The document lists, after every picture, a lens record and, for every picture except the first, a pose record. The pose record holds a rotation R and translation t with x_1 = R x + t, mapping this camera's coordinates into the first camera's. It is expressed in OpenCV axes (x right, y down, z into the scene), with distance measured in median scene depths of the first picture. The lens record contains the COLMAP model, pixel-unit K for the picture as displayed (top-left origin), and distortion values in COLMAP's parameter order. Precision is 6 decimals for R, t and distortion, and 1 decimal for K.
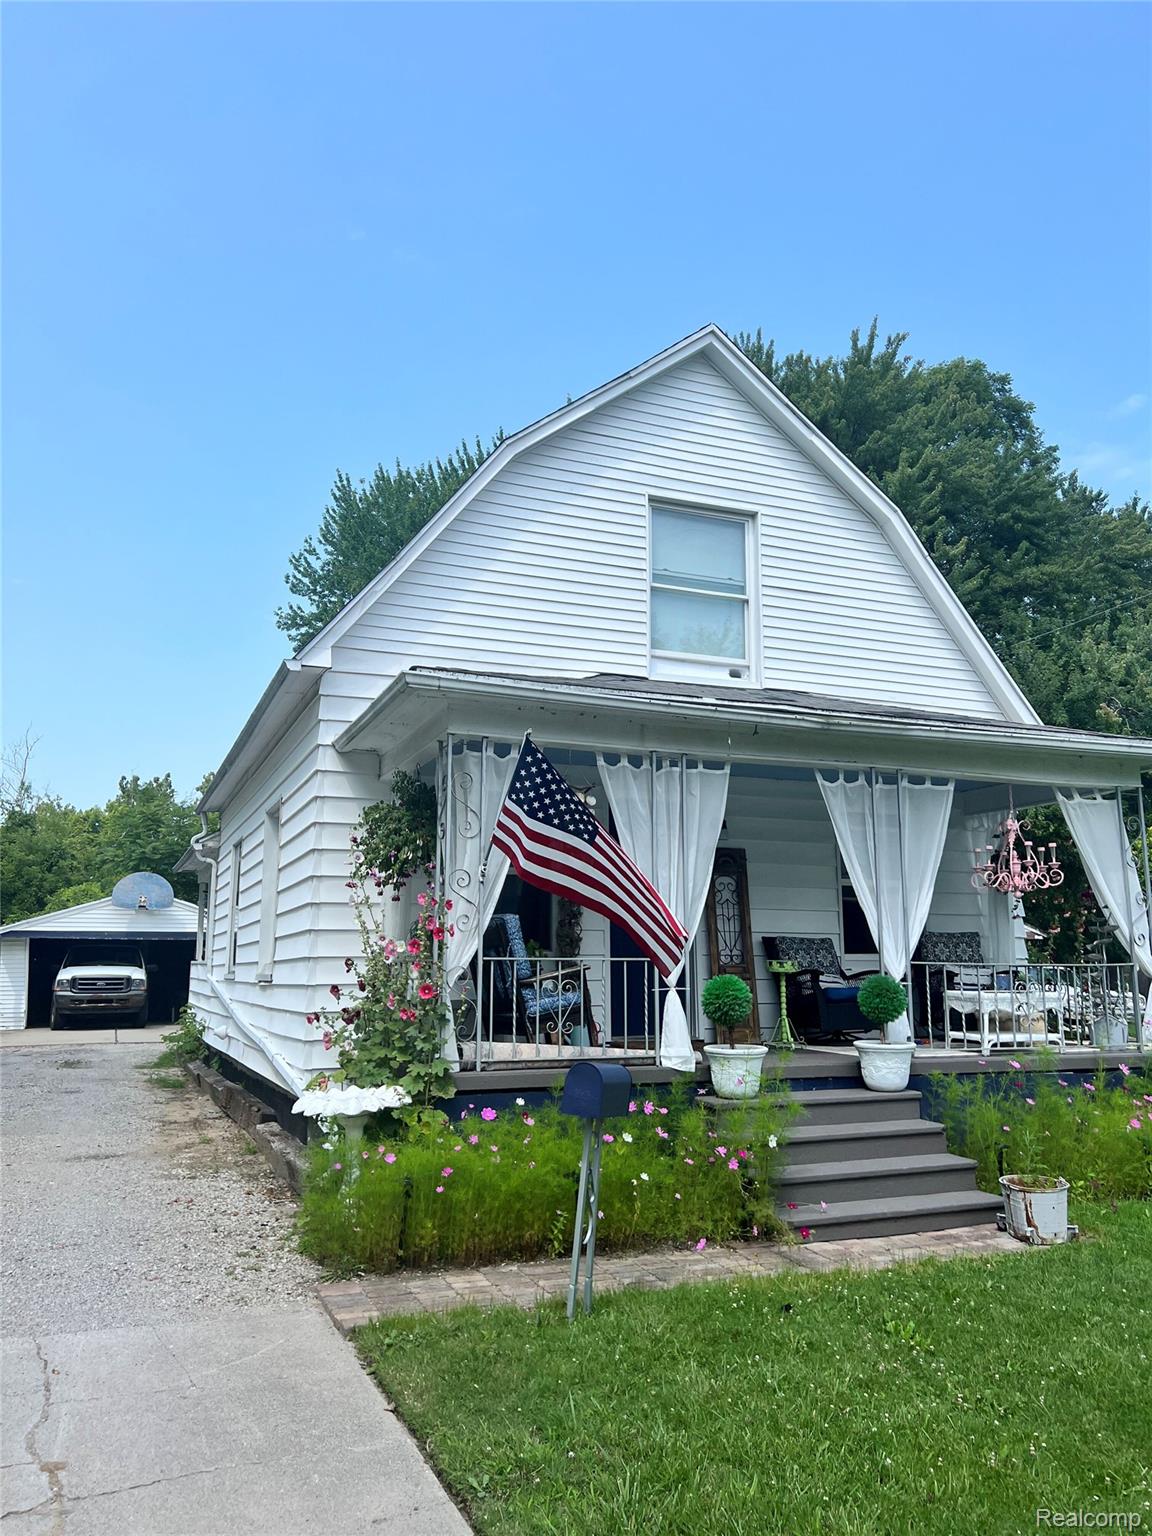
lens RADIAL K [[1162.5, 0, 582.2], [0, 1162.5, 767.4], [0, 0, 1]] dist [0.045253, -0.033361]
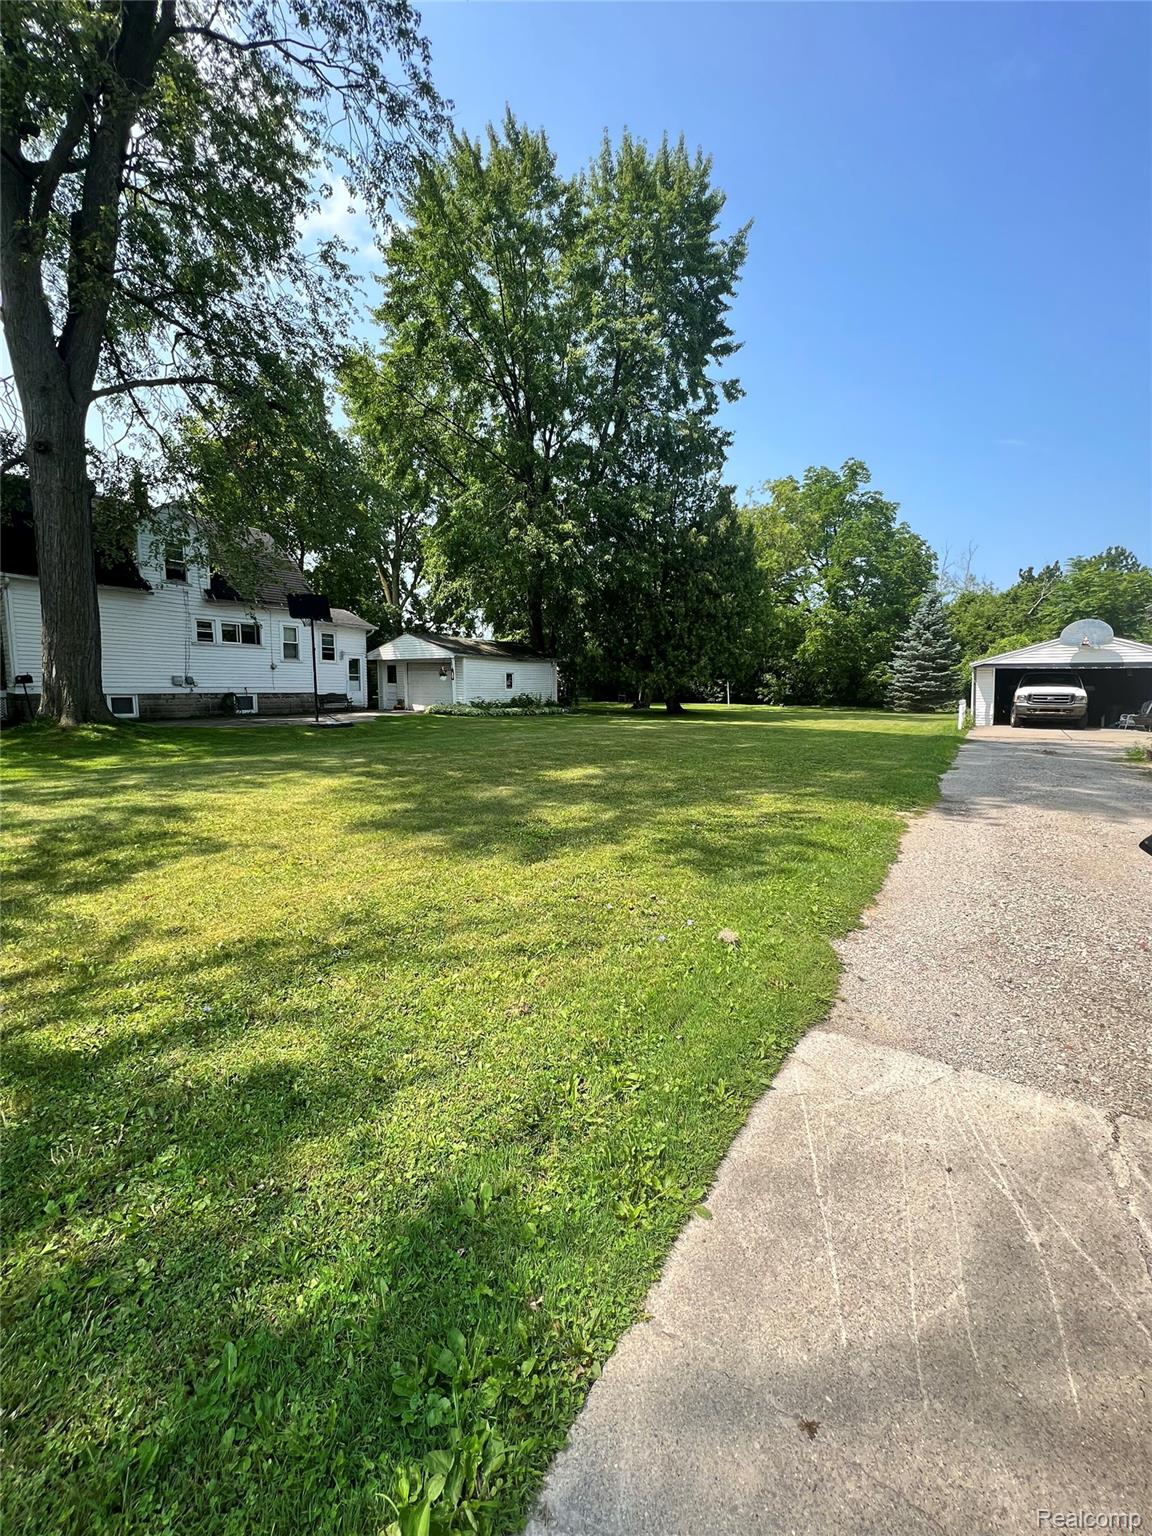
lens RADIAL K [[614.9, 0, 574.2], [0, 614.9, 766.4], [0, 0, 1]] dist [-0.000147, 0.000021]
pose [[0.552915, 0.108322, -0.826167, -0.093220], [0.136659, 0.966298, 0.218155, 0.016313], [0.821955, -0.233524, 0.519478, 0.085285]]
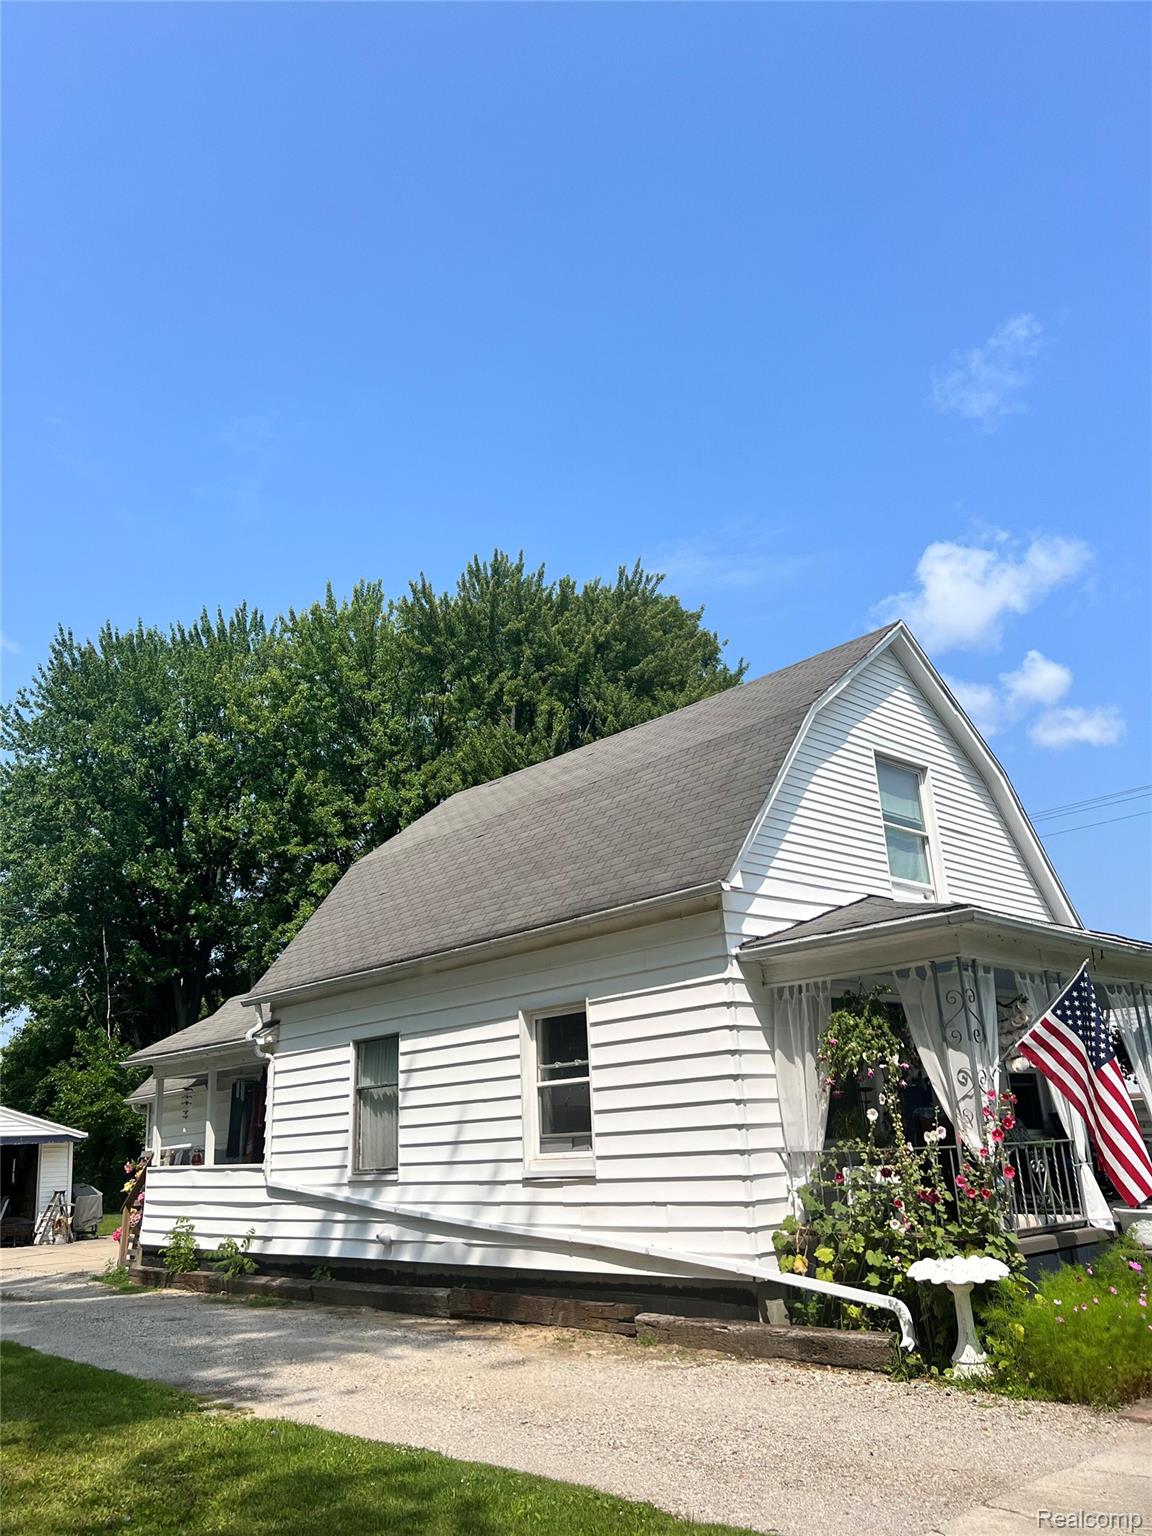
lens RADIAL K [[1162.5, 0, 577.3], [0, 1162.5, 770.0], [0, 0, 1]] dist [0.045253, -0.033361]
pose [[0.931565, 0.067071, 0.357336, -0.267793], [-0.015932, 0.989424, -0.144178, -0.011586], [-0.363227, 0.128618, 0.922781, -0.009608]]
